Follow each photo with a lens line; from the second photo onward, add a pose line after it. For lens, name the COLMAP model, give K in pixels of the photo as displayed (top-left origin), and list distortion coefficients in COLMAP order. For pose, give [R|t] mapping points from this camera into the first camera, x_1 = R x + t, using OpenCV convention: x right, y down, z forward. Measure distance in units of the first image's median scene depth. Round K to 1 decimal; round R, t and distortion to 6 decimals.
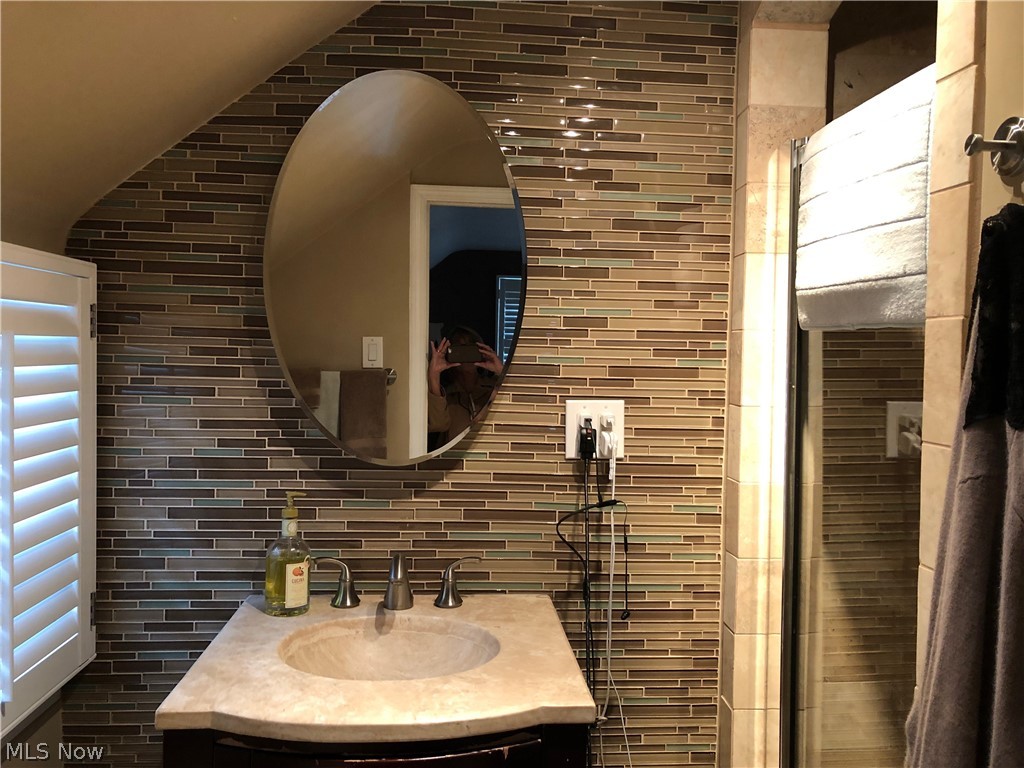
lens RADIAL K [[940.5, 0, 653.4], [0, 940.5, 406.3], [0, 0, 1]] dist [0.114132, -0.181870]
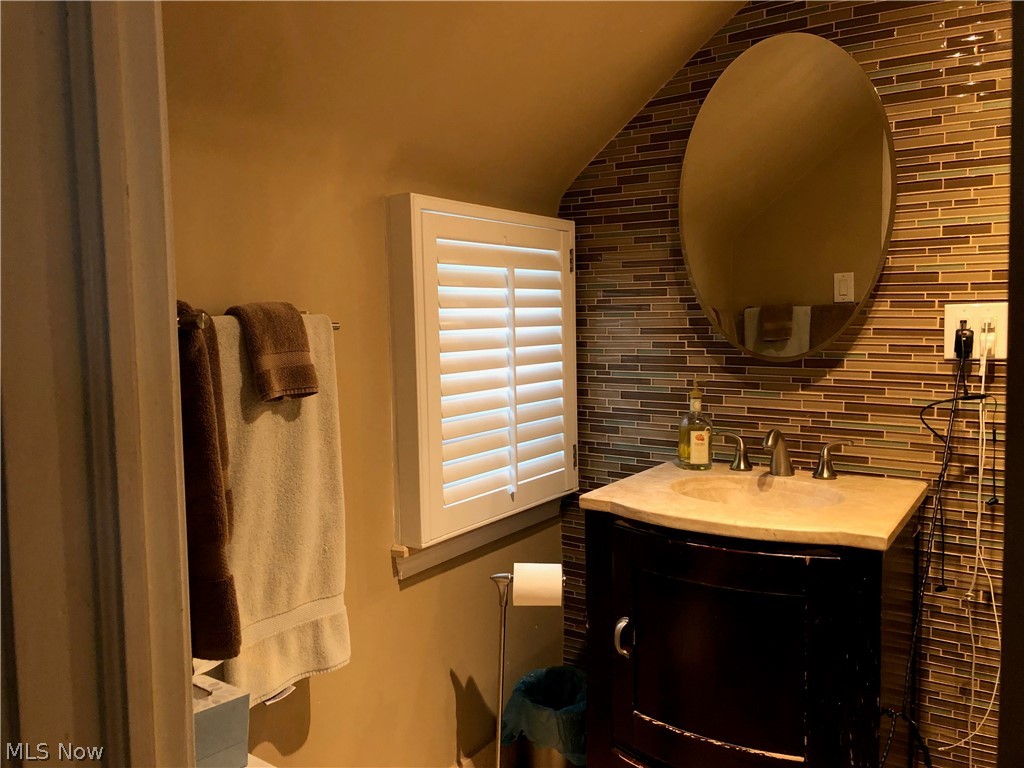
lens RADIAL K [[836.9, 0, 507.5], [0, 836.9, 381.8], [0, 0, 1]] dist [0.016347, -0.006790]
pose [[0.794197, 0.016498, -0.607436, 0.106408], [0.018197, 0.998537, 0.050912, 0.026353], [0.607387, -0.051488, 0.792736, -0.075500]]
